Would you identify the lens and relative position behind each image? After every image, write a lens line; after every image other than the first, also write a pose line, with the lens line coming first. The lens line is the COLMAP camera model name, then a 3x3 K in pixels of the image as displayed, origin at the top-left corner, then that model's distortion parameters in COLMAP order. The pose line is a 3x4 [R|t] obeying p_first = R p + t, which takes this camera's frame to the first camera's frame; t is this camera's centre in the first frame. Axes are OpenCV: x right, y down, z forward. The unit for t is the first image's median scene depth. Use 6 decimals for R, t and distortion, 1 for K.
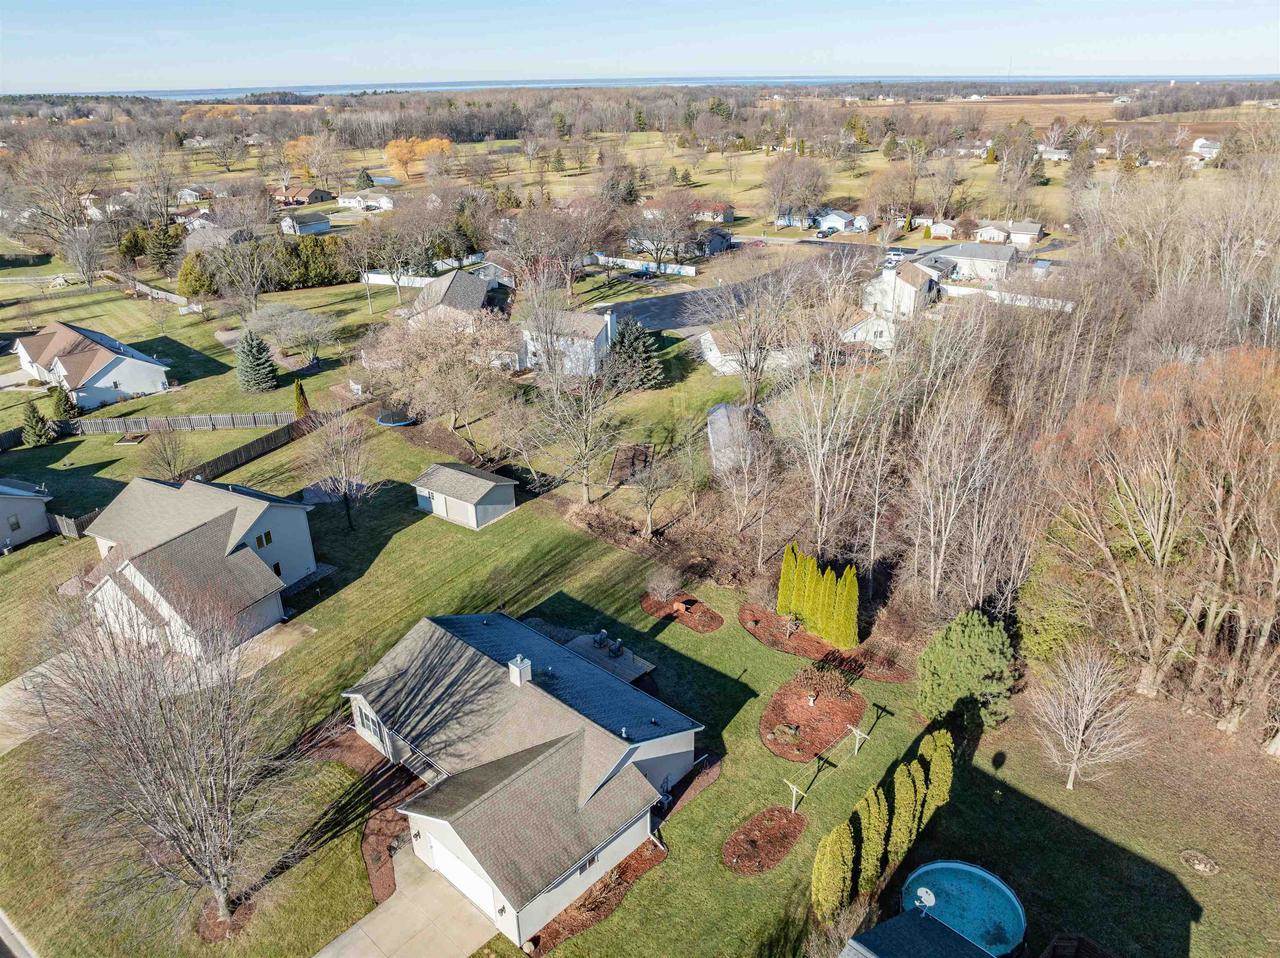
lens RADIAL K [[902.9, 0, 640.0], [0, 902.9, 479.0], [0, 0, 1]] dist [-0.037111, 0.001257]
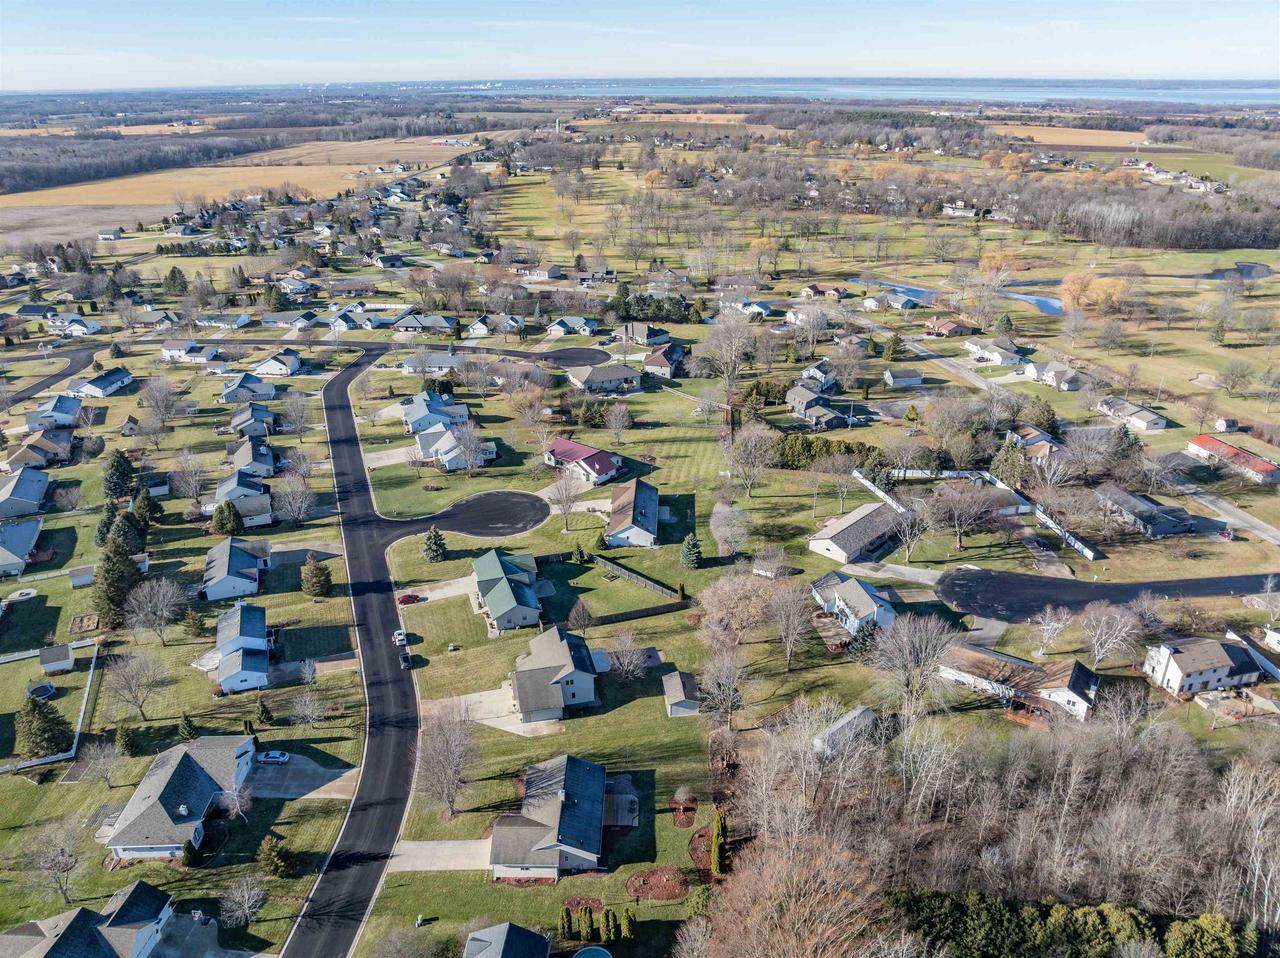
lens RADIAL K [[902.9, 0, 640.0], [0, 902.9, 479.0], [0, 0, 1]] dist [-0.037111, 0.001257]
pose [[0.666253, 0.317156, -0.674921, 1.412736], [-0.309590, 0.941010, 0.136582, -1.022979], [0.678425, 0.117950, 0.725139, -0.799244]]
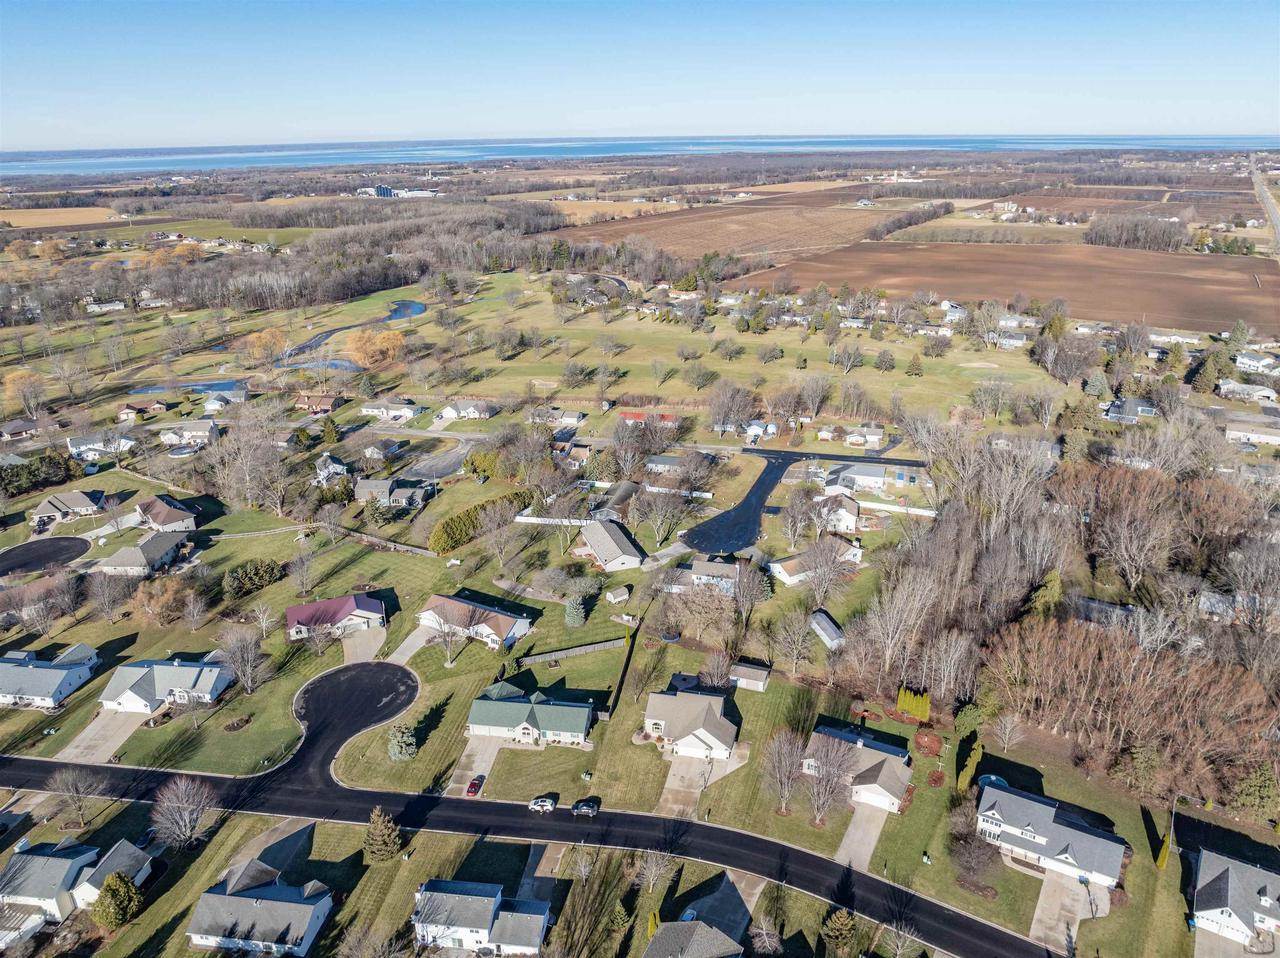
lens RADIAL K [[902.9, 0, 640.0], [0, 902.9, 479.0], [0, 0, 1]] dist [-0.037111, 0.001257]
pose [[0.968520, -0.086775, 0.233320, -1.559077], [0.100289, 0.993863, -0.046670, -0.667505], [-0.227838, 0.068600, 0.971279, -2.061533]]
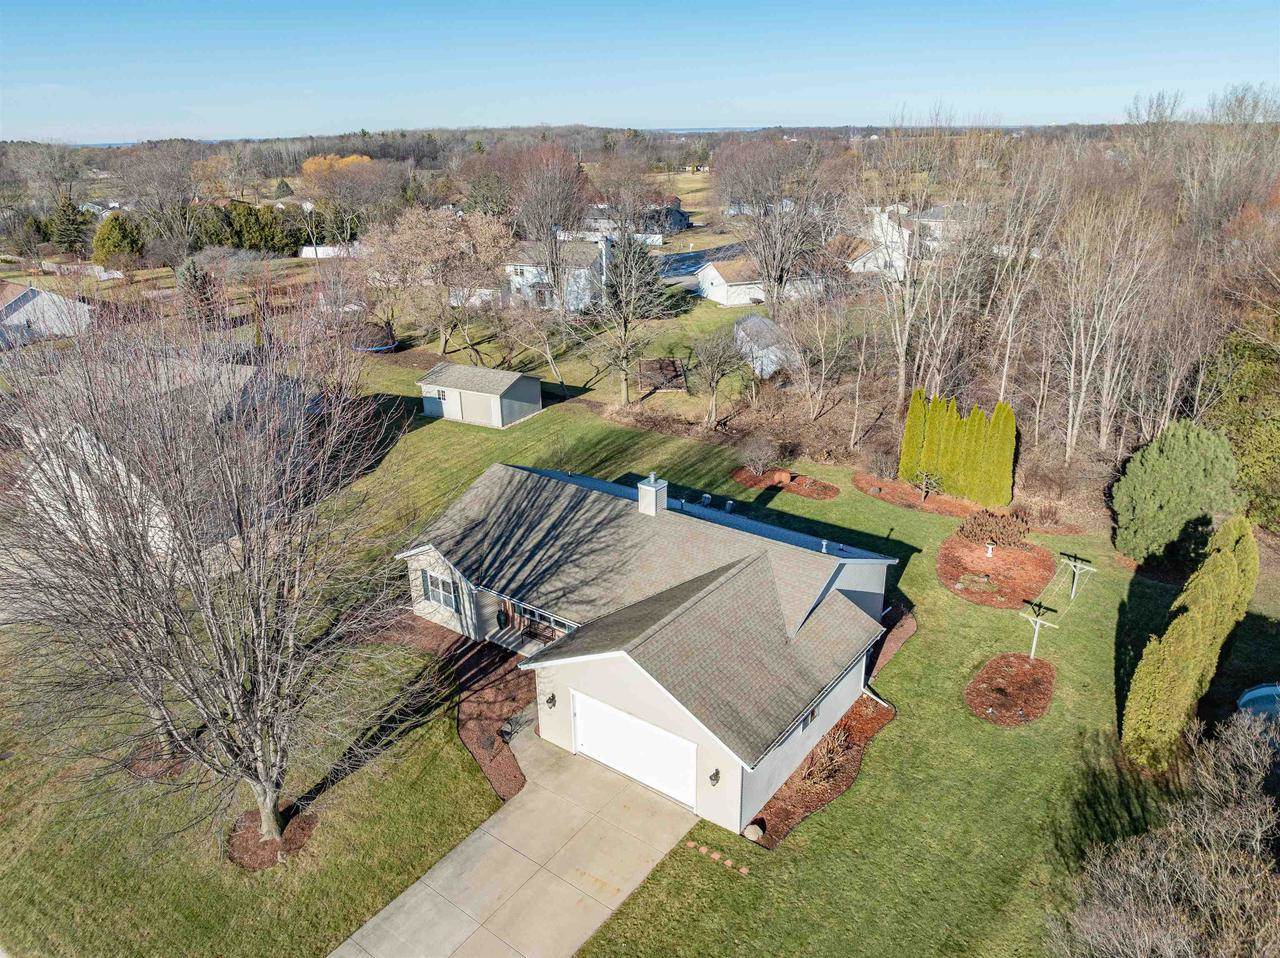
lens RADIAL K [[902.9, 0, 640.0], [0, 902.9, 479.0], [0, 0, 1]] dist [-0.037111, 0.001257]
pose [[0.994969, -0.039254, 0.092168, -0.201092], [0.043901, 0.997837, -0.048935, 0.223551], [-0.090048, 0.052736, 0.994540, 0.252180]]
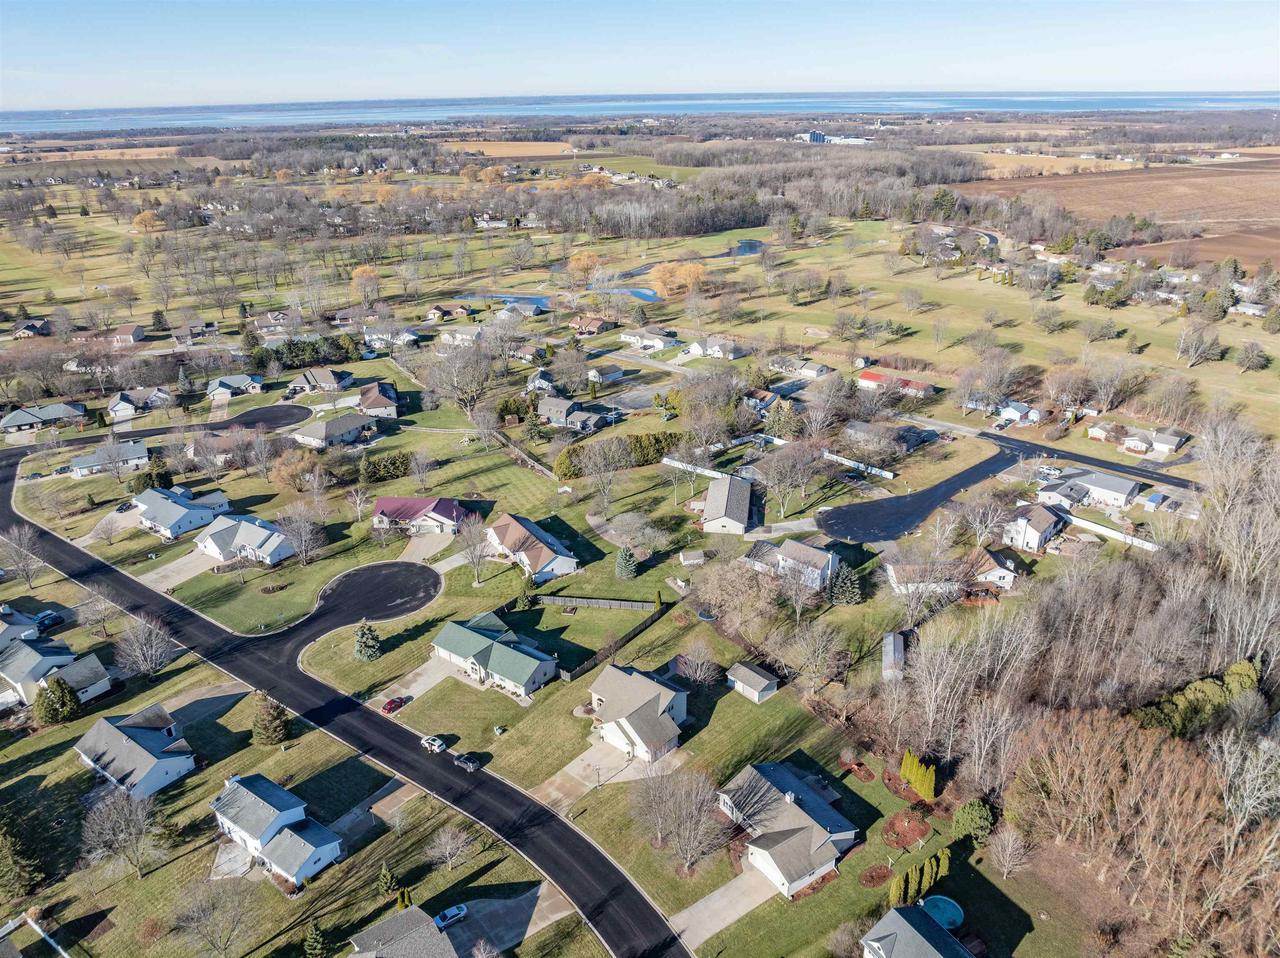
lens RADIAL K [[902.9, 0, 640.0], [0, 902.9, 479.0], [0, 0, 1]] dist [-0.037111, 0.001257]
pose [[0.972846, 0.092873, -0.212003, -0.084342], [-0.095142, 0.995464, -0.000505, -0.637038], [0.210994, 0.020661, 0.977269, -1.596702]]
